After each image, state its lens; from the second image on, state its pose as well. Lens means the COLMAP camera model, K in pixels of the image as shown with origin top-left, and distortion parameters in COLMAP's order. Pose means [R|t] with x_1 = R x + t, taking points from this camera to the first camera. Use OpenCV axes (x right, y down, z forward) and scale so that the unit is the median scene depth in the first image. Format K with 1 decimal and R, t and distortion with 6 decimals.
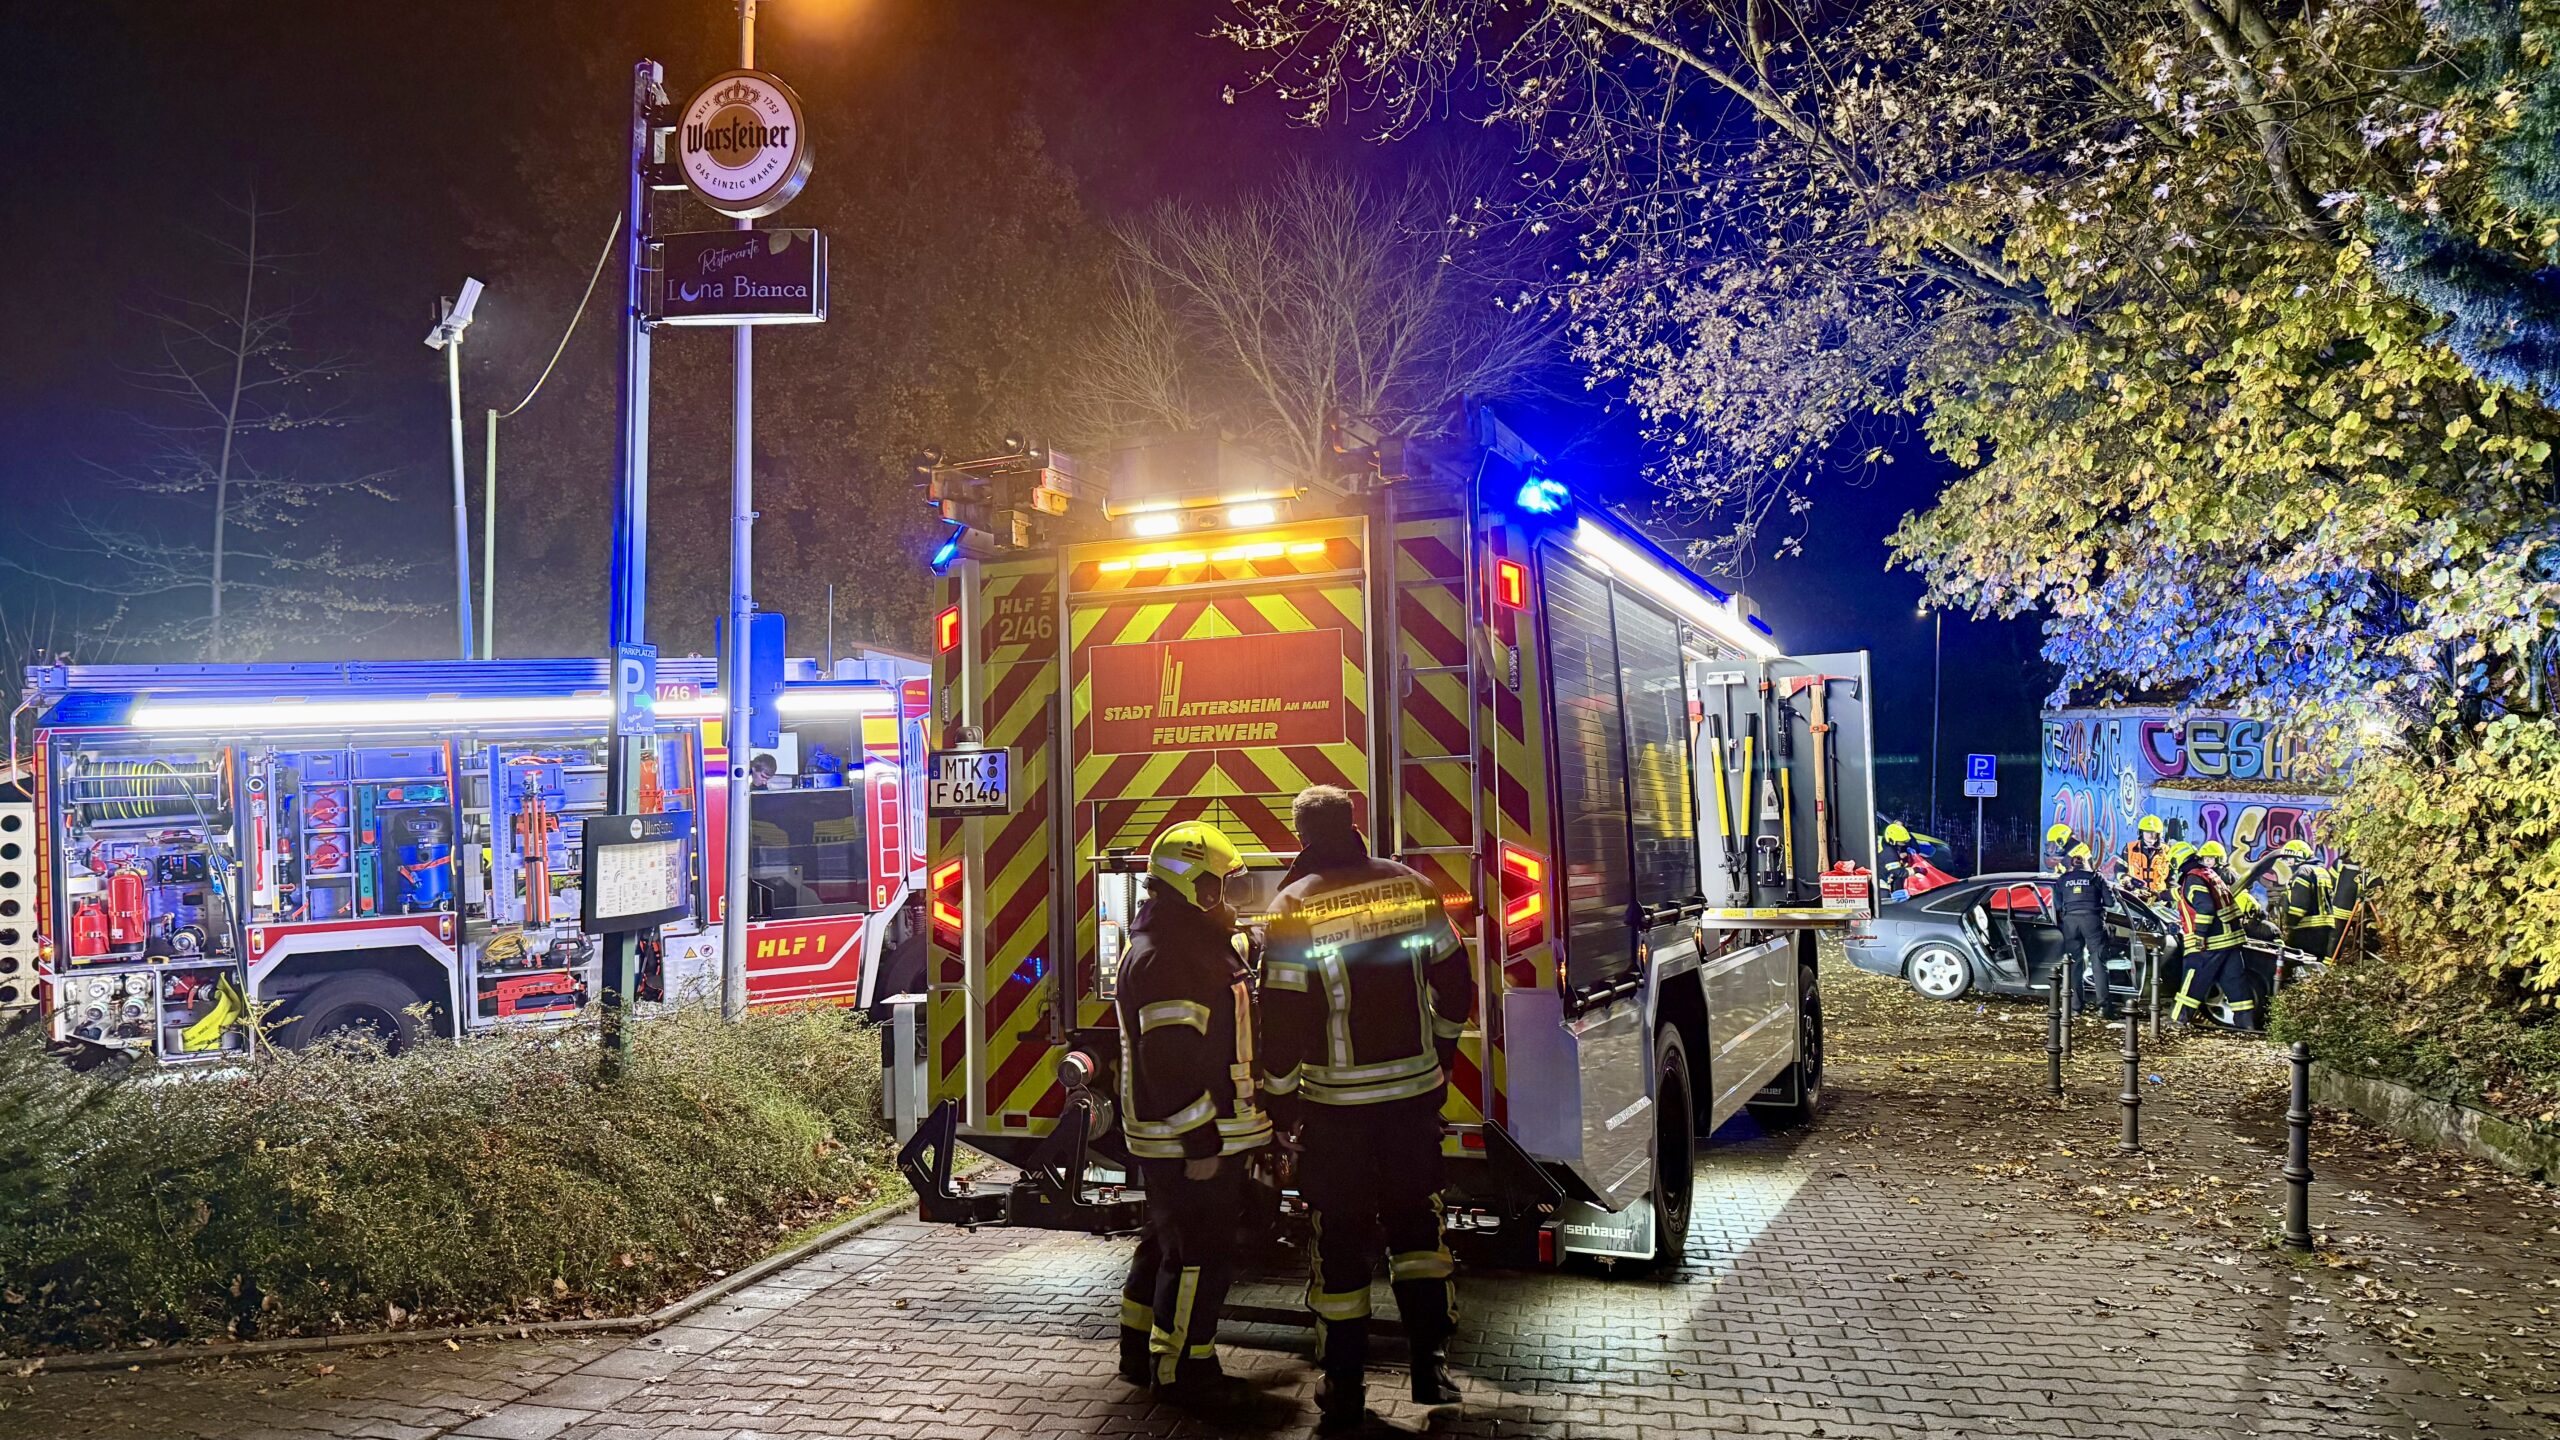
lens RADIAL K [[1832.8, 0, 1285.8], [0, 1832.8, 728.7], [0, 0, 1]] dist [0.056653, -0.074033]
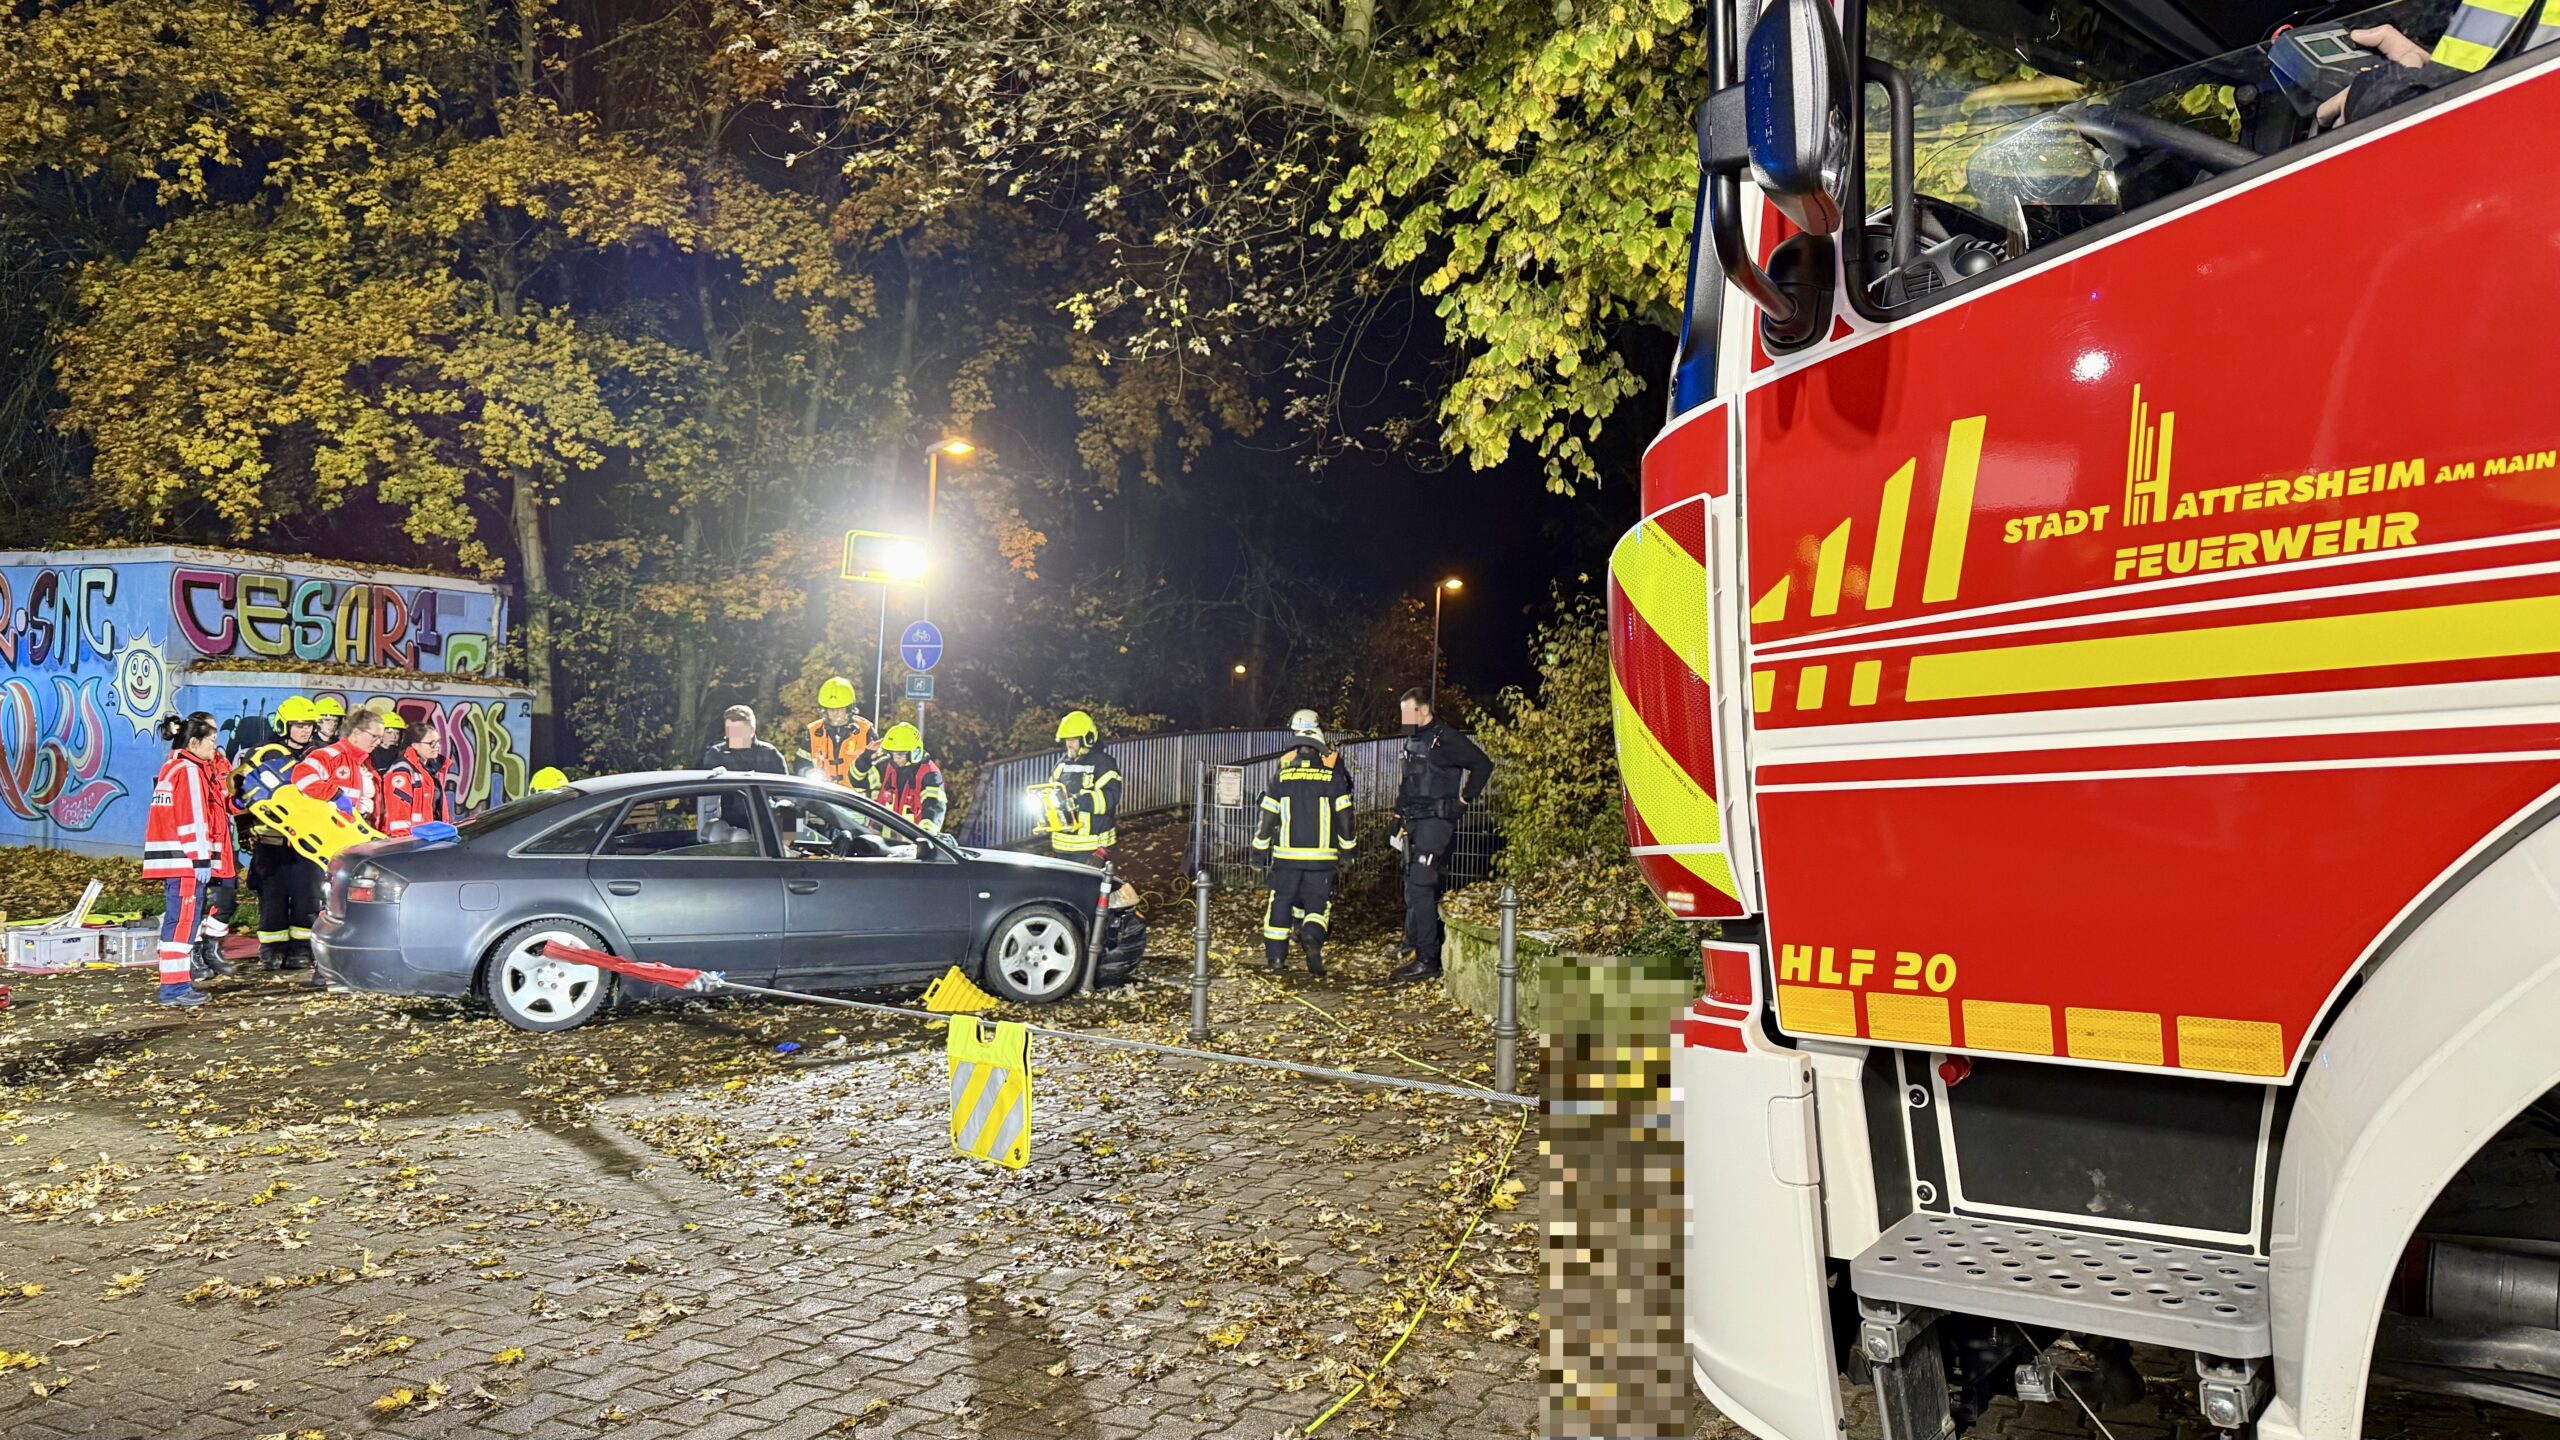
lens RADIAL K [[1832.8, 0, 1262.2], [0, 1832.8, 721.3], [0, 0, 1]] dist [0.056653, -0.074033]
pose [[0.334064, 0.006627, 0.942527, -0.017619], [-0.024194, 0.999706, 0.001546, 0.039353], [-0.942240, -0.023320, 0.334126, 0.431127]]
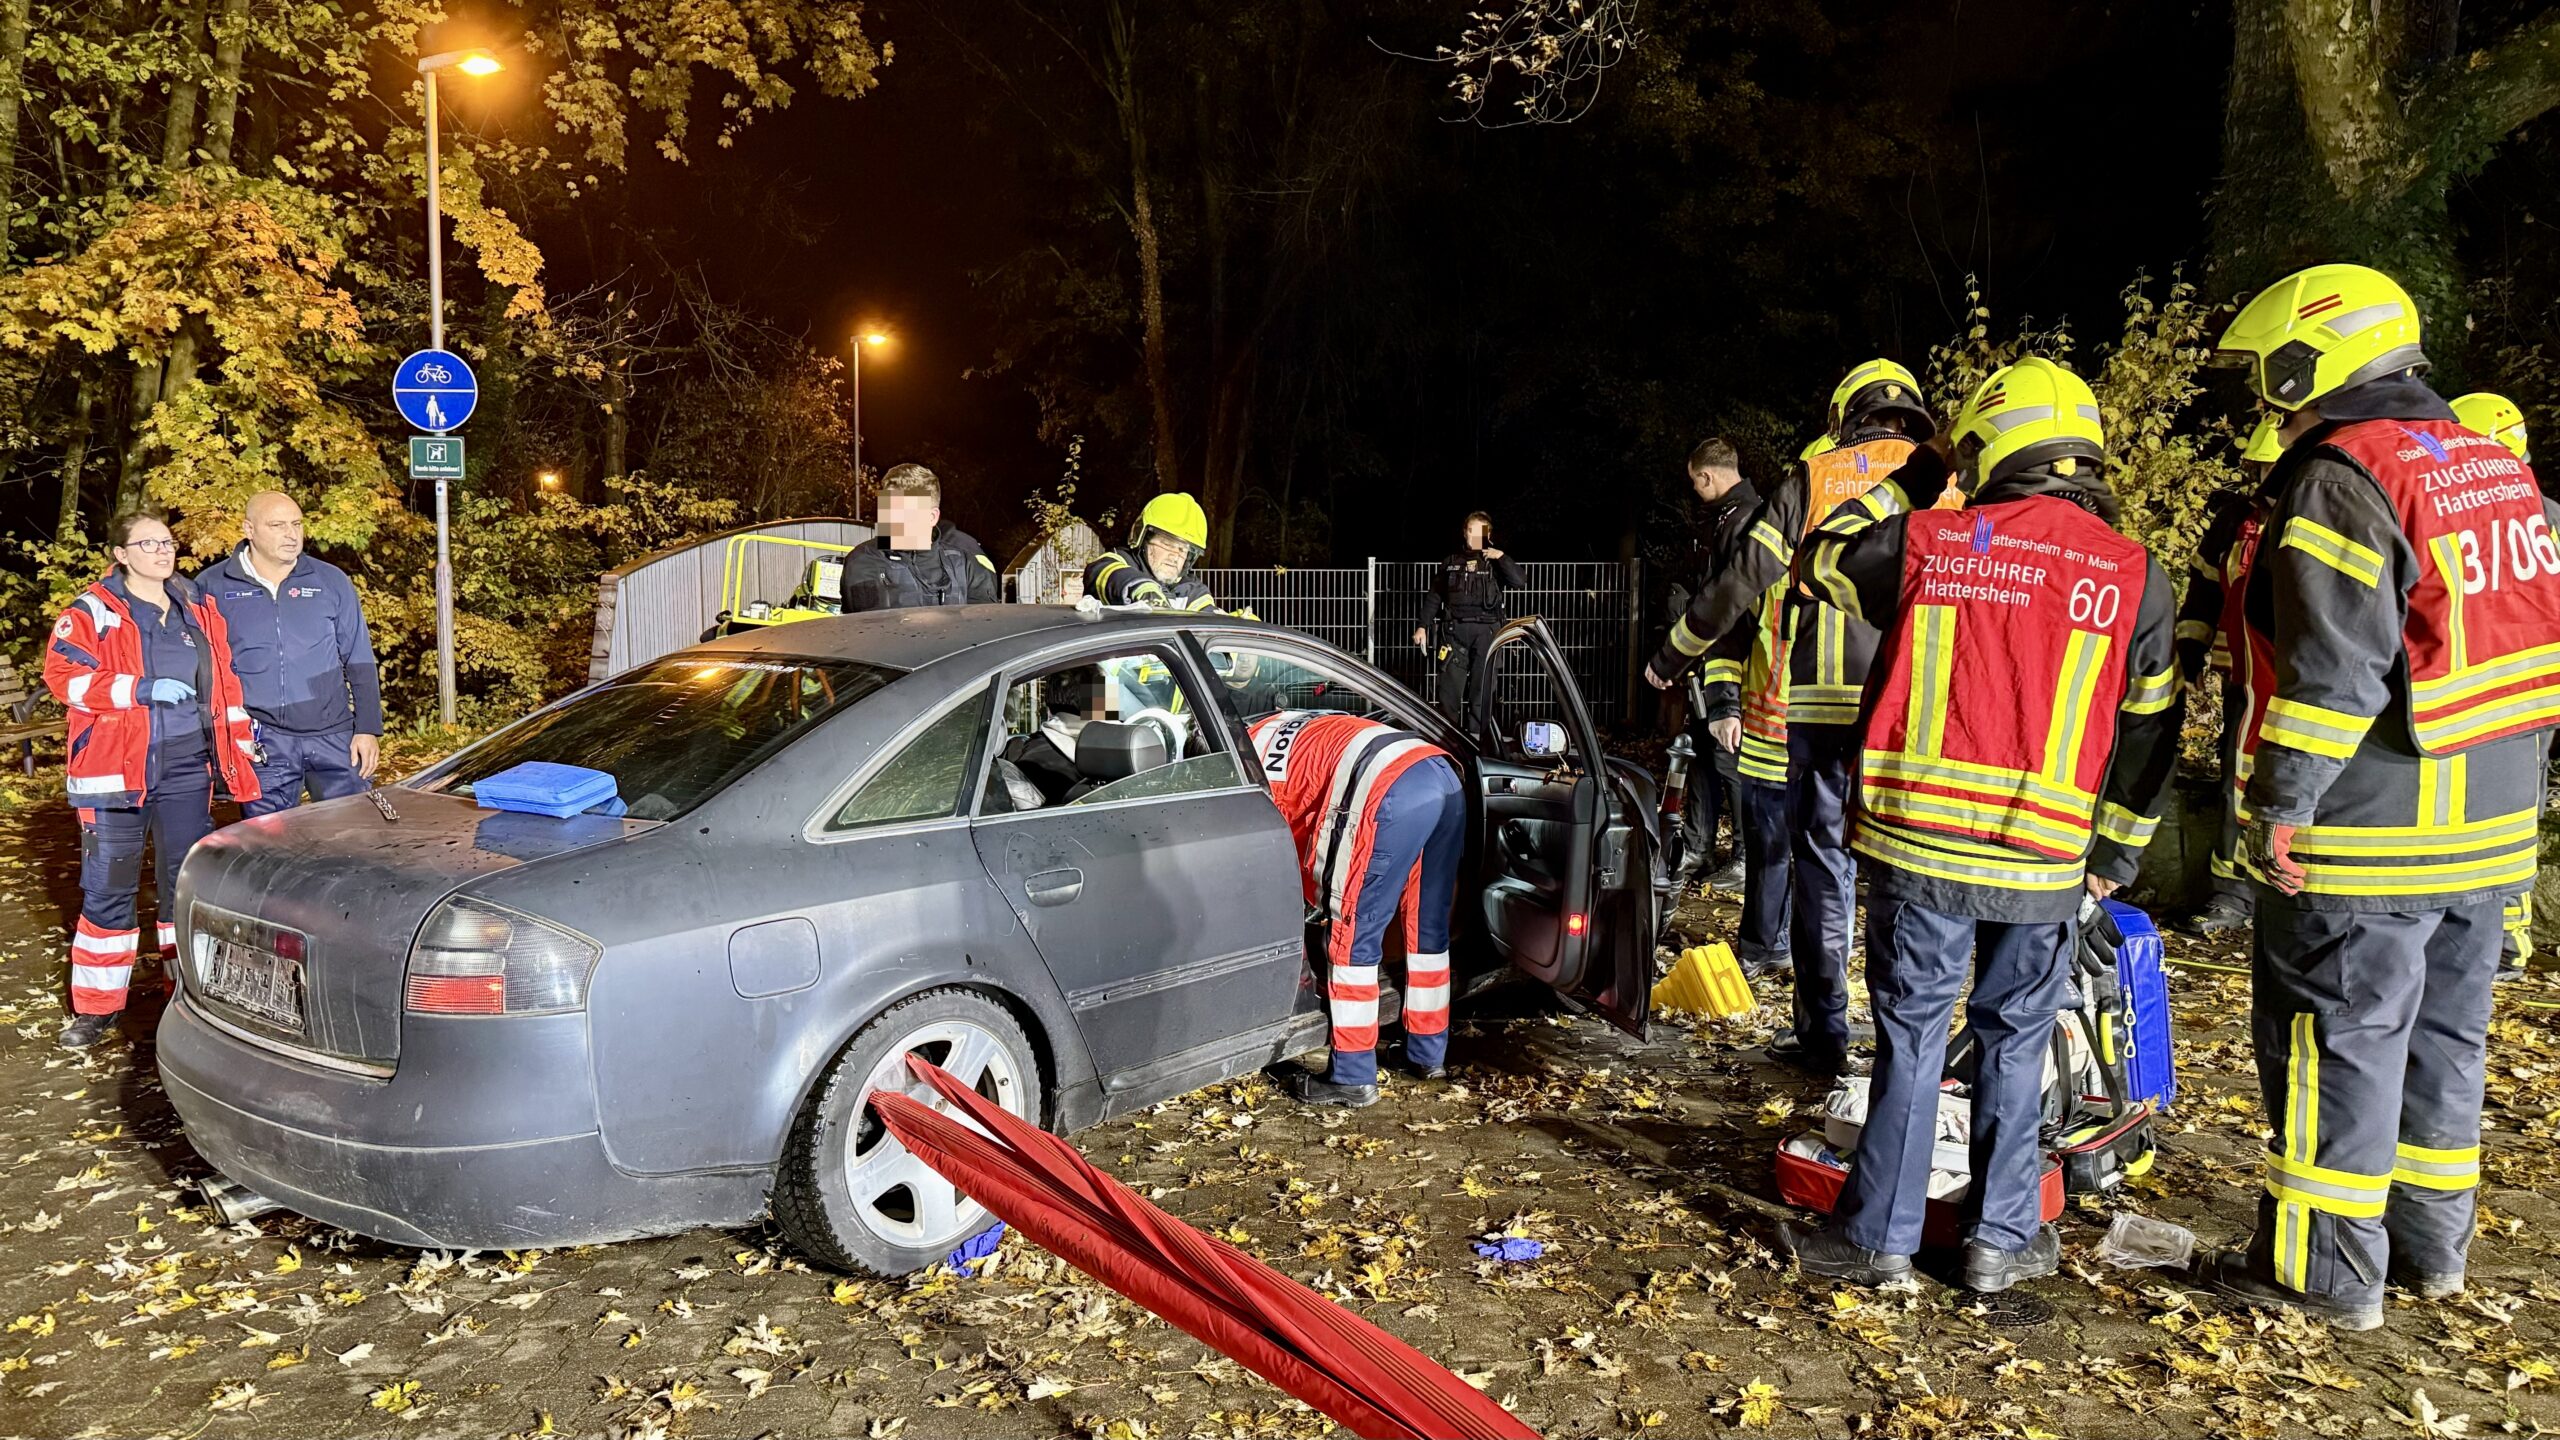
lens RADIAL K [[1832.8, 0, 1295.6], [0, 1832.8, 730.8], [0, 0, 1]] dist [0.056653, -0.074033]
pose [[-0.196015, -0.107906, 0.974646, 0.121250], [-0.003817, 0.994004, 0.109282, 0.045832], [-0.980593, 0.017701, -0.195252, 0.663707]]
